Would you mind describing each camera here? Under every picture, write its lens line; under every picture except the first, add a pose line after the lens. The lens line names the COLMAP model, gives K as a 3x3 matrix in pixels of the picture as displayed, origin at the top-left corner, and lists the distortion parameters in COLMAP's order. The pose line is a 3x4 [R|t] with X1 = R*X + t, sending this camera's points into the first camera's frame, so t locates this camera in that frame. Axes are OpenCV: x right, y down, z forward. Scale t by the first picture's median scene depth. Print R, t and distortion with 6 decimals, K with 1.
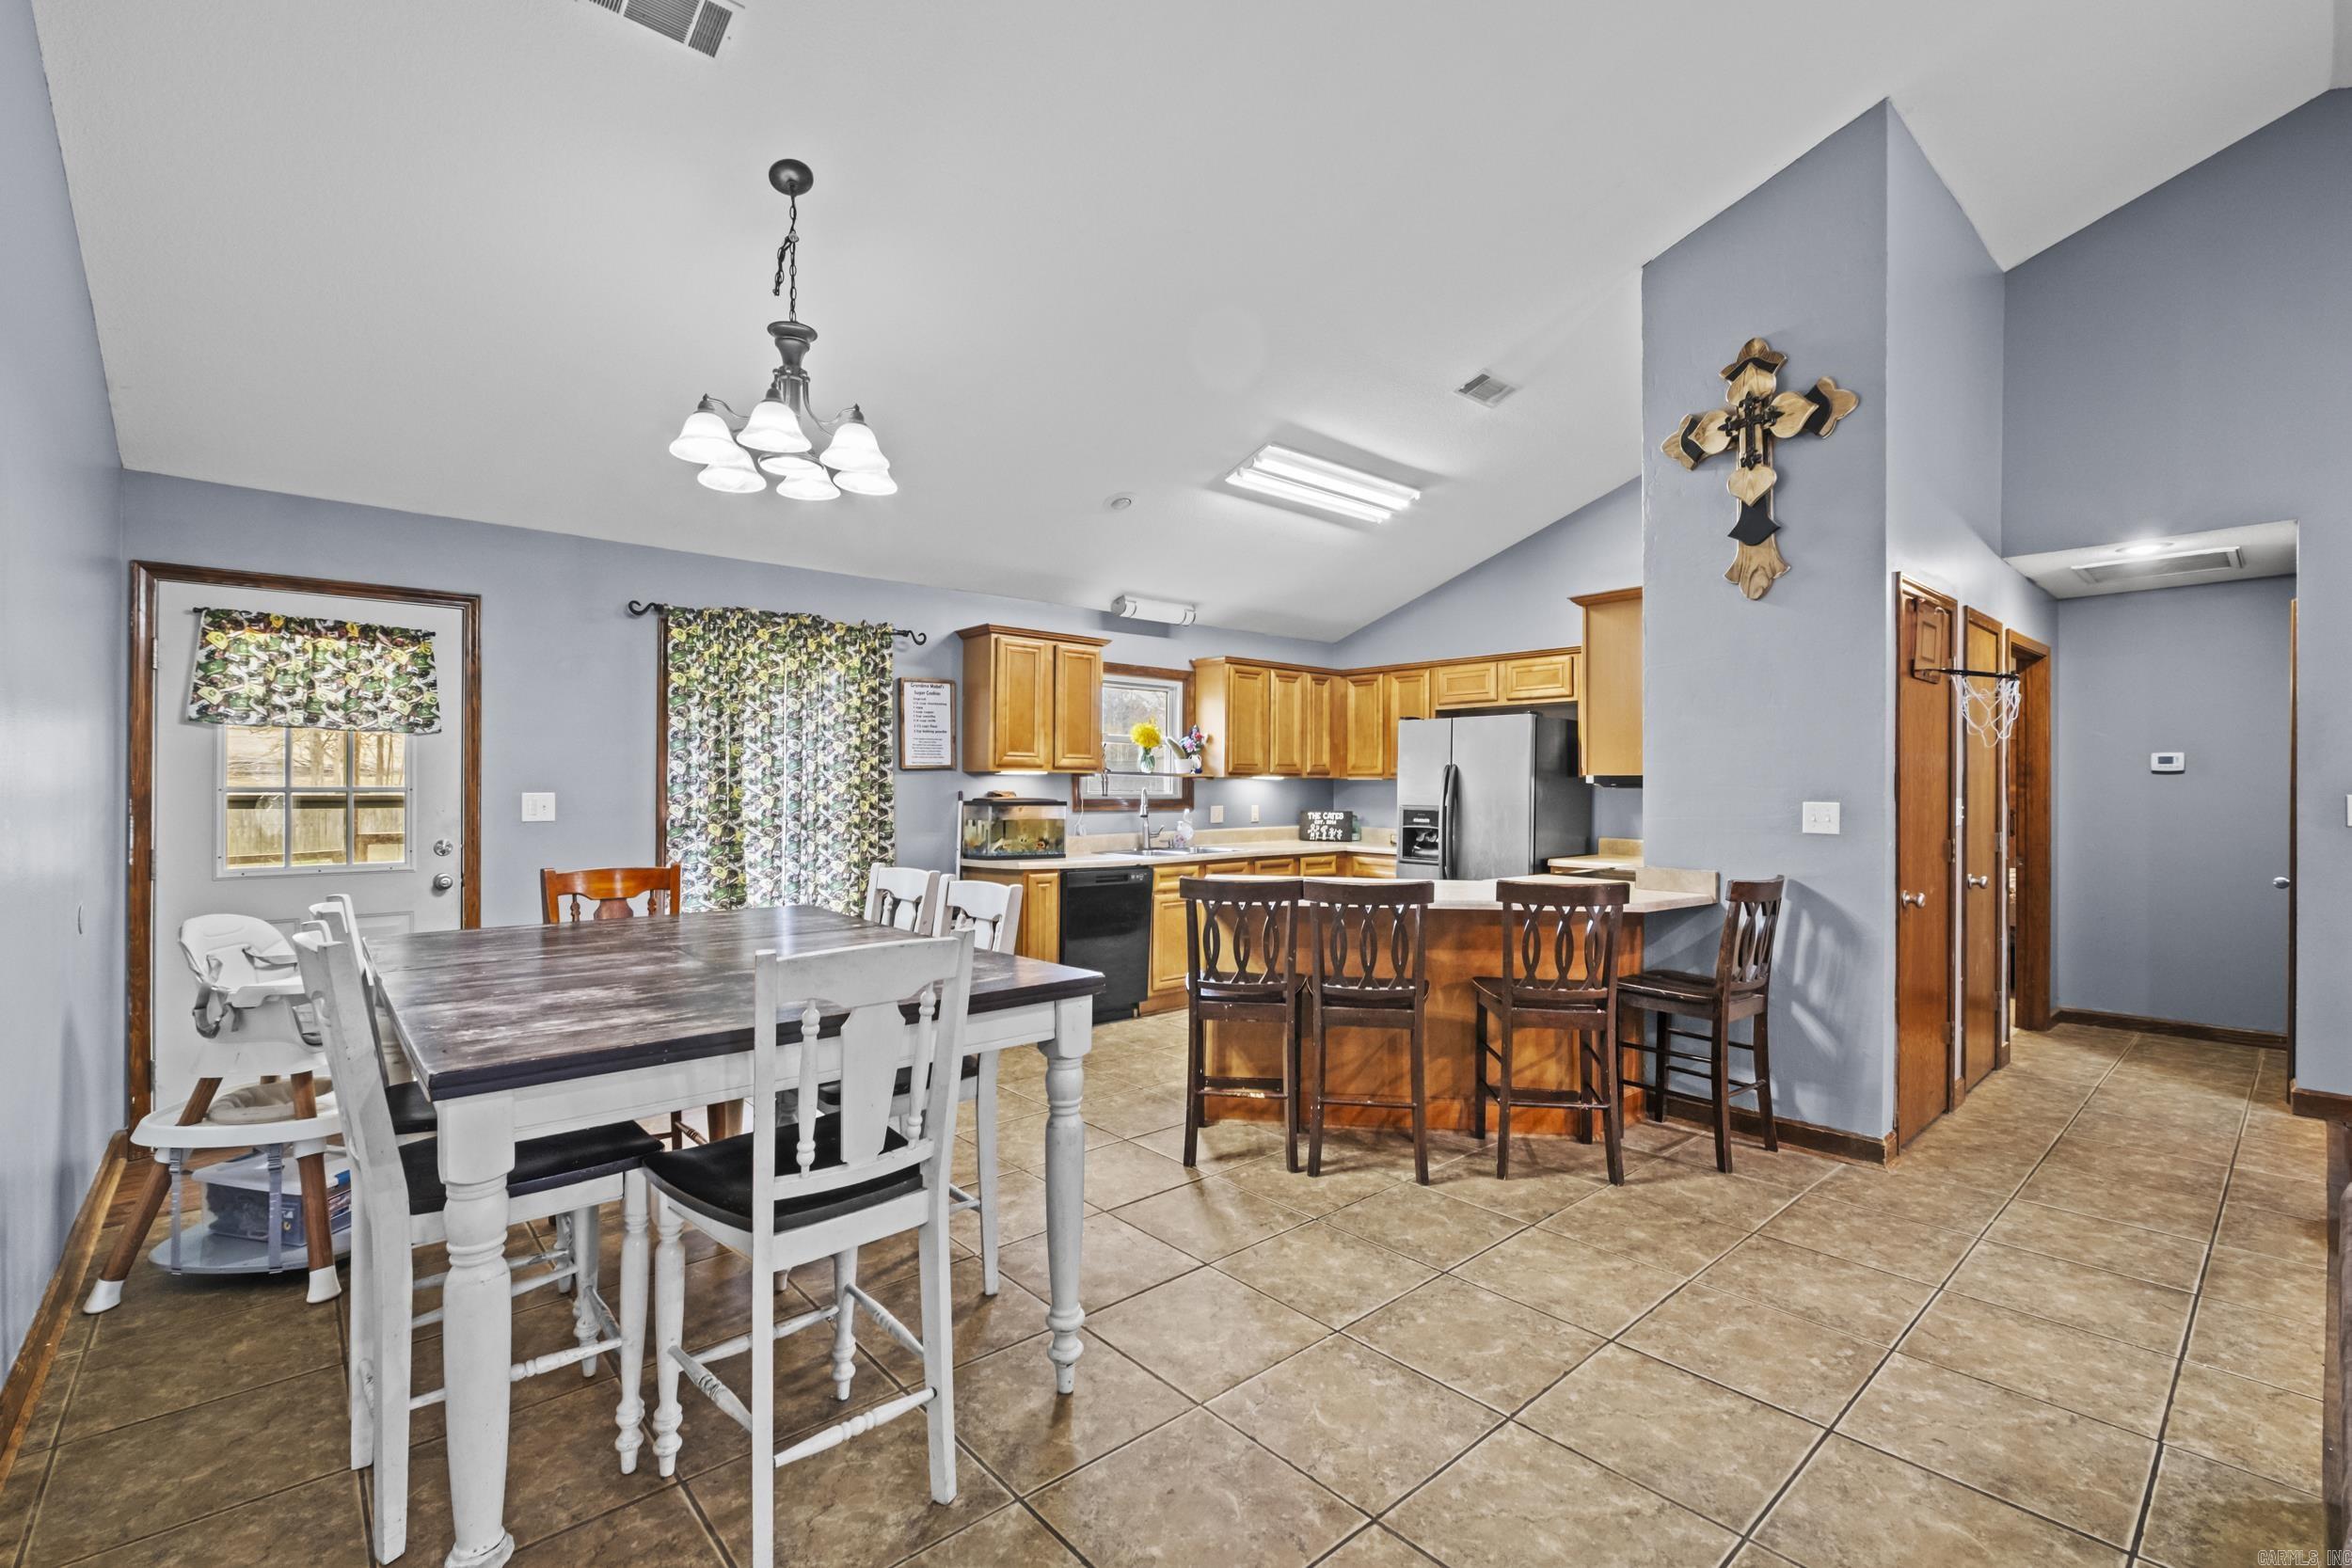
lens RADIAL K [[1028.7, 0, 1161.0], [0, 1028.7, 781.7], [0, 0, 1]] dist [-0.003873, -0.000179]
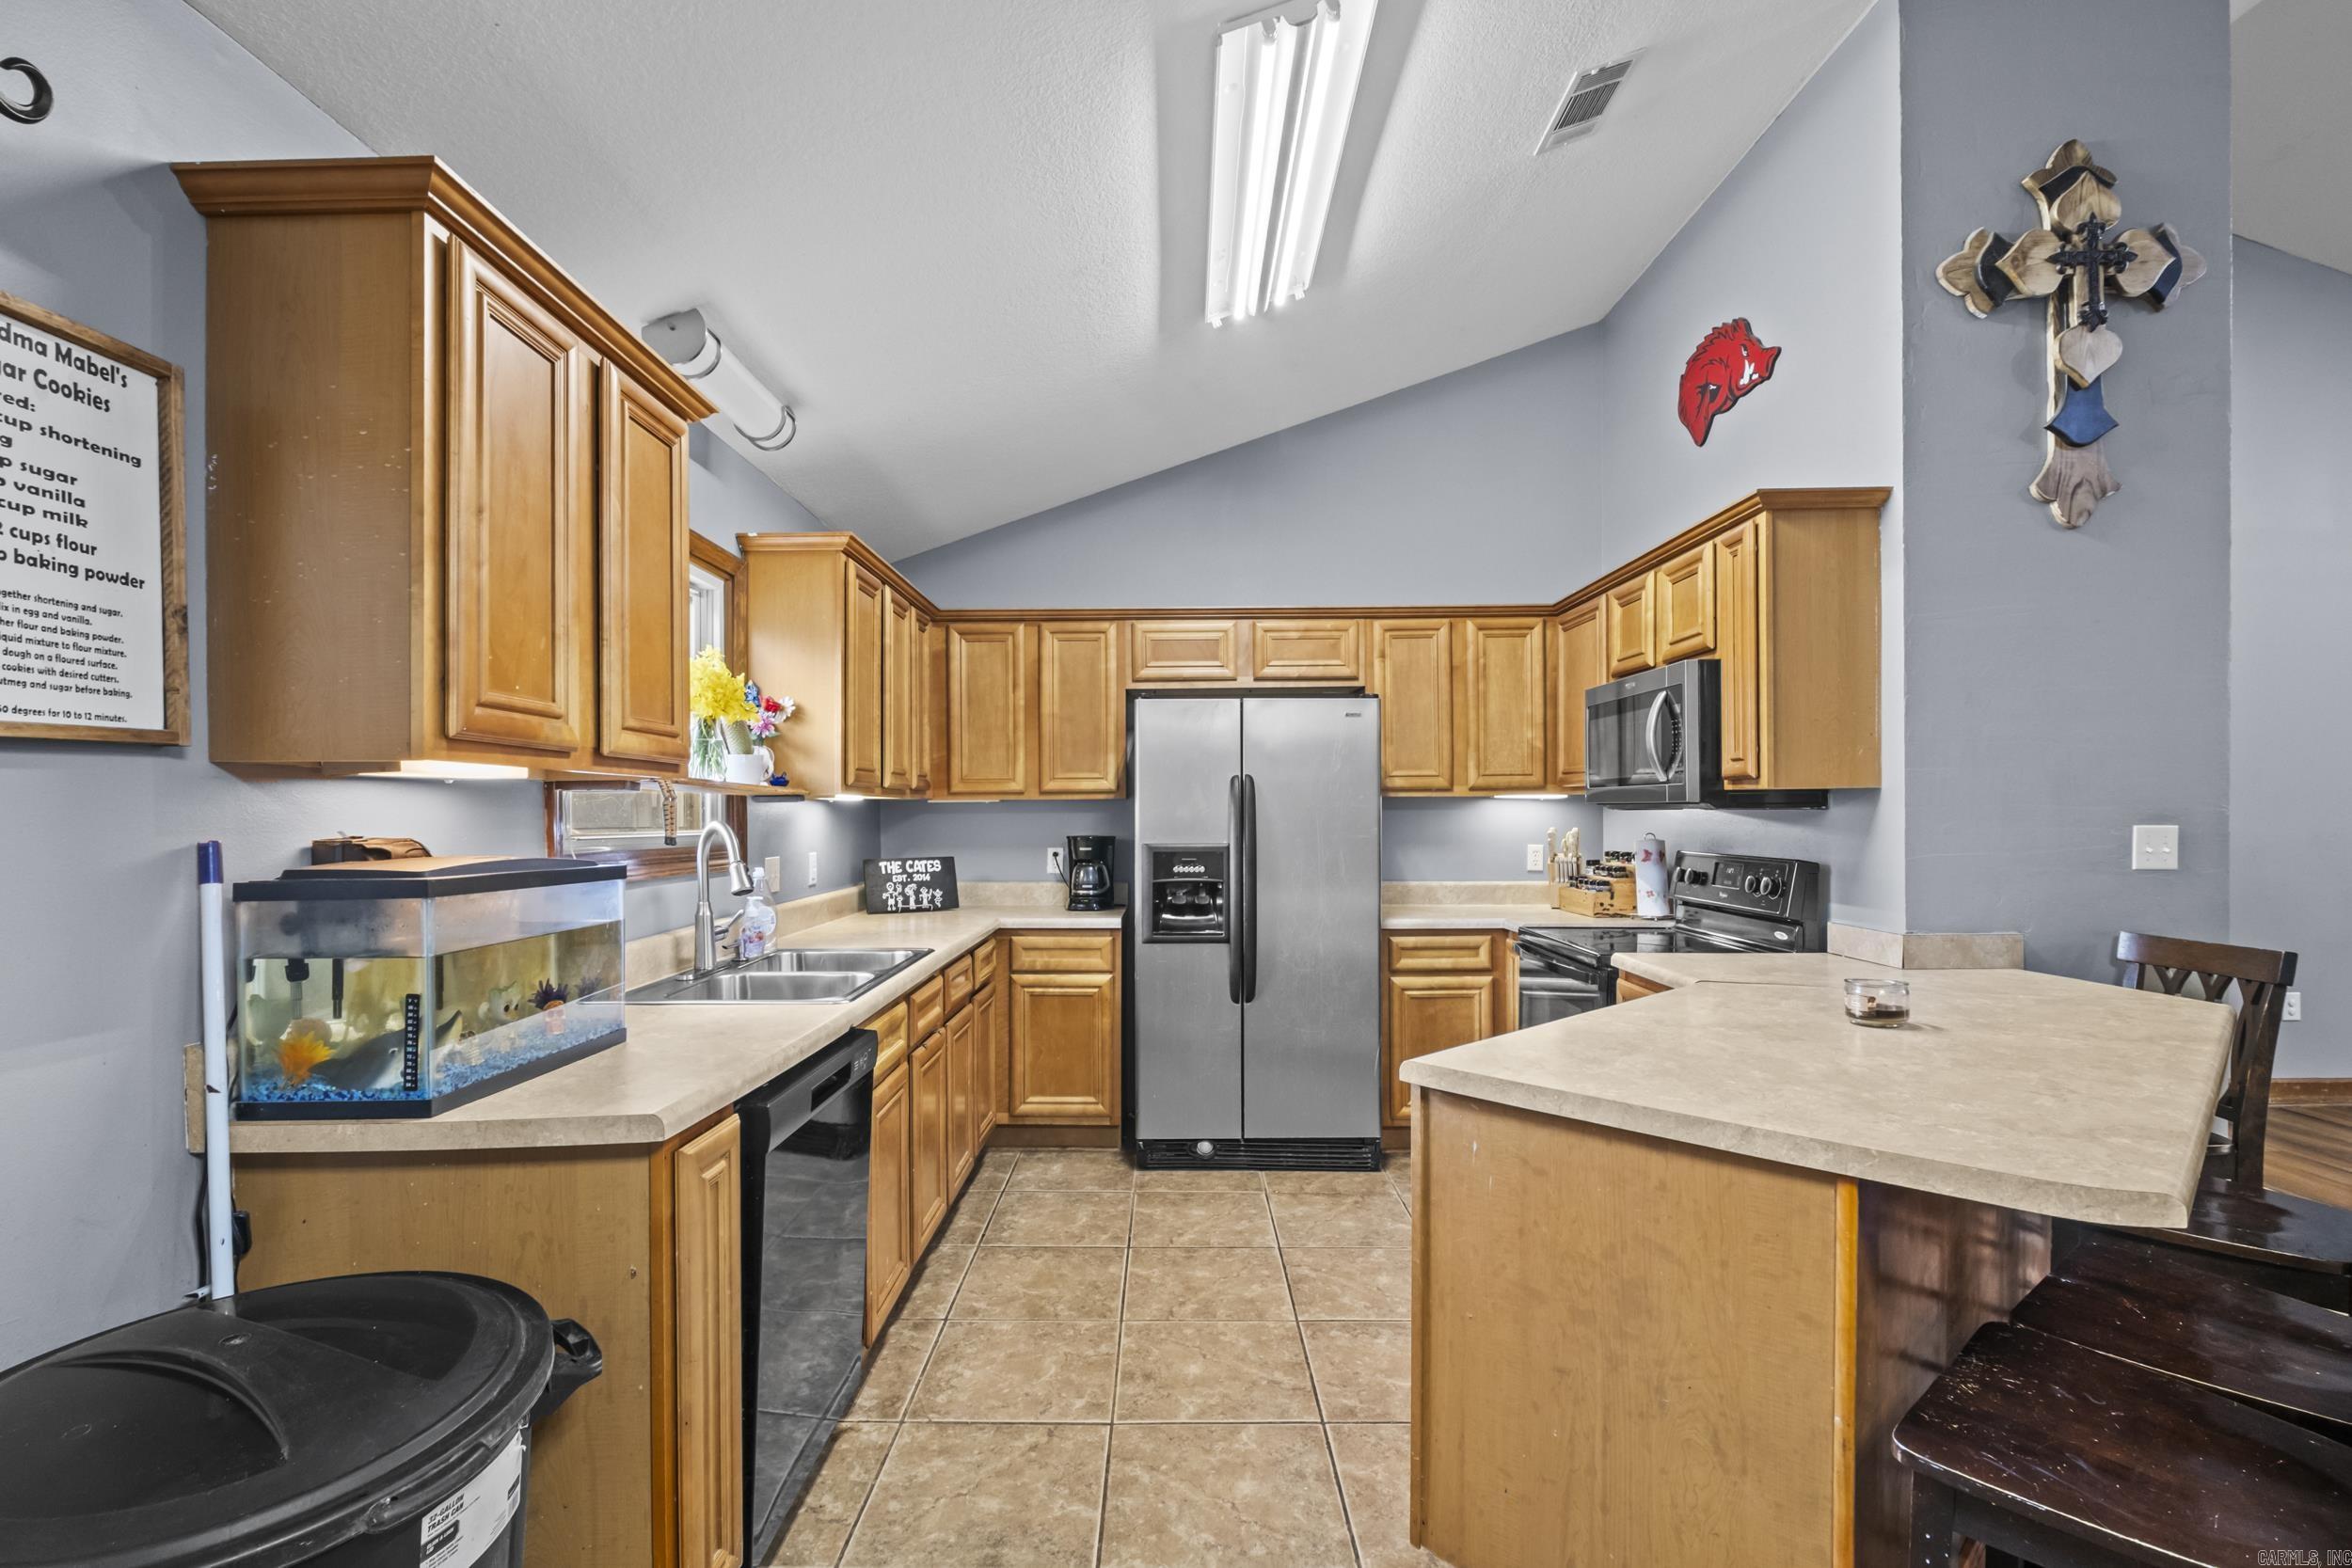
lens RADIAL K [[1049.4, 0, 1159.7], [0, 1049.4, 811.3], [0, 0, 1]] dist [-0.002725, -0.001225]
pose [[0.666264, -0.006648, 0.745686, -0.309944], [0.005648, 0.999977, 0.003869, 0.002877], [-0.745695, 0.001633, 0.666286, 0.911764]]
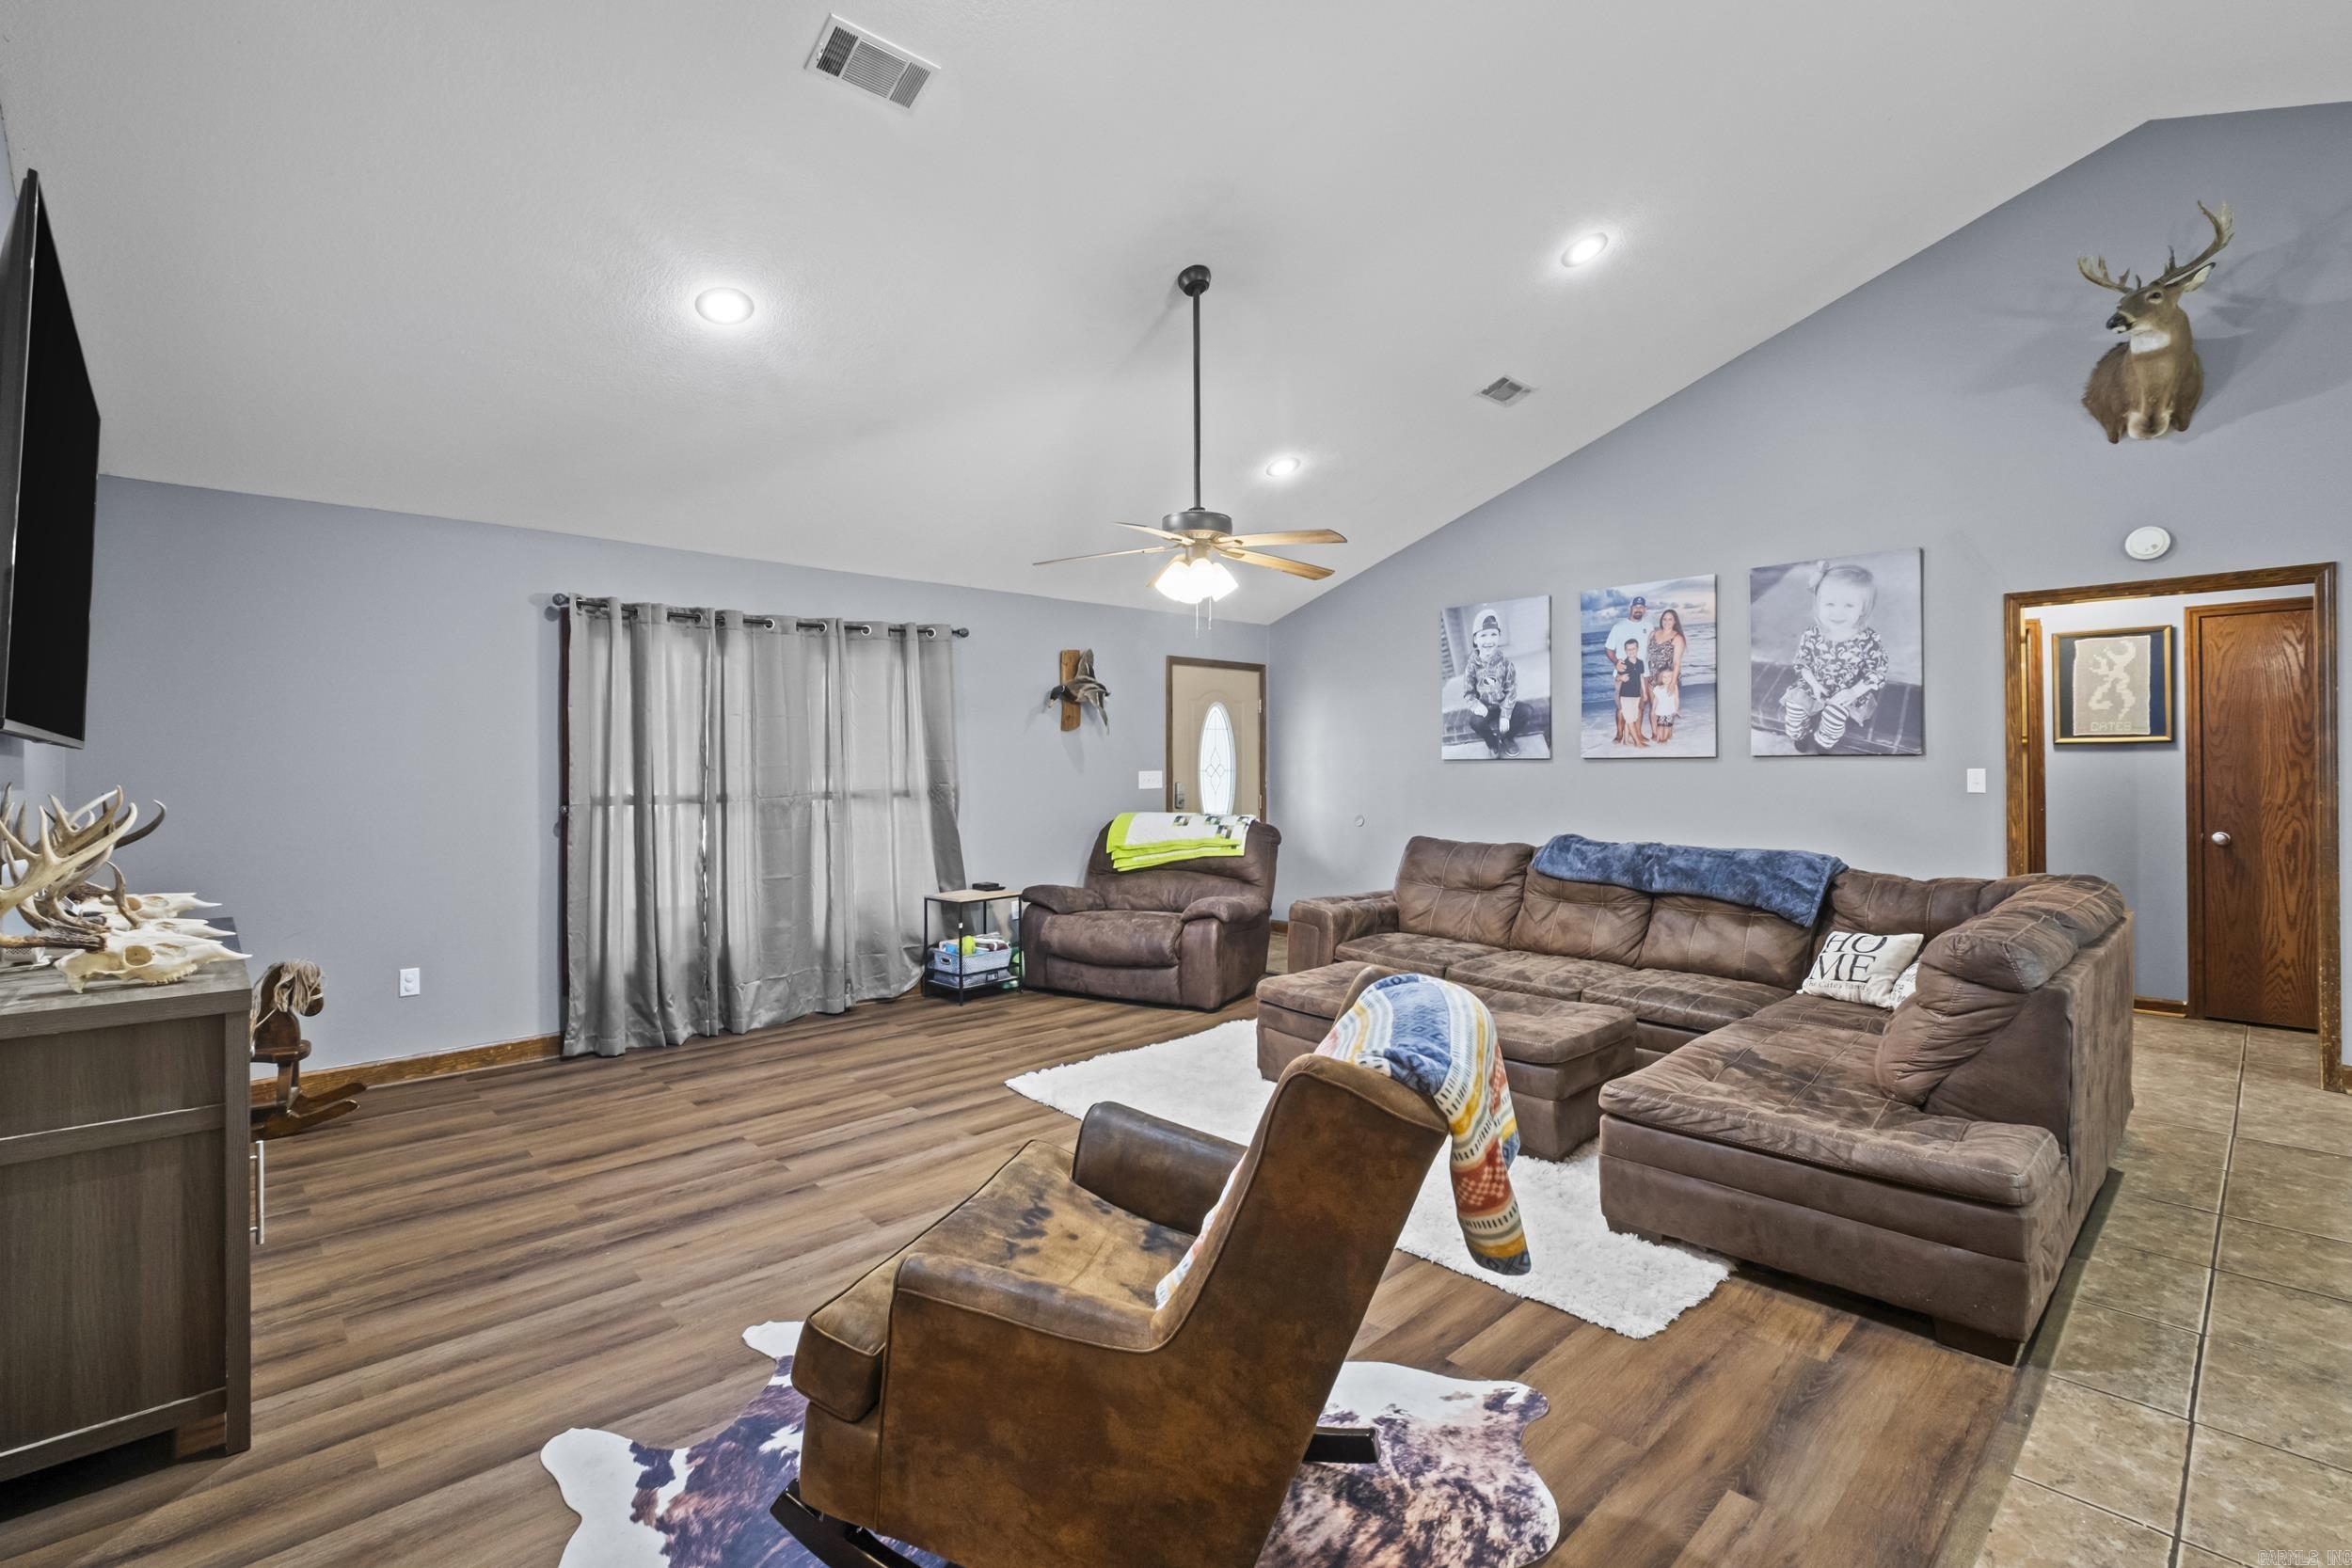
lens RADIAL K [[1046.8, 0, 1163.9], [0, 1046.8, 762.8], [0, 0, 1]] dist [-0.002464, 0.000231]
pose [[-0.999553, 0.004691, -0.029534, 0.979939], [0.004910, 0.999961, -0.007350, 0.006241], [0.029499, -0.007491, -0.999537, 0.973494]]
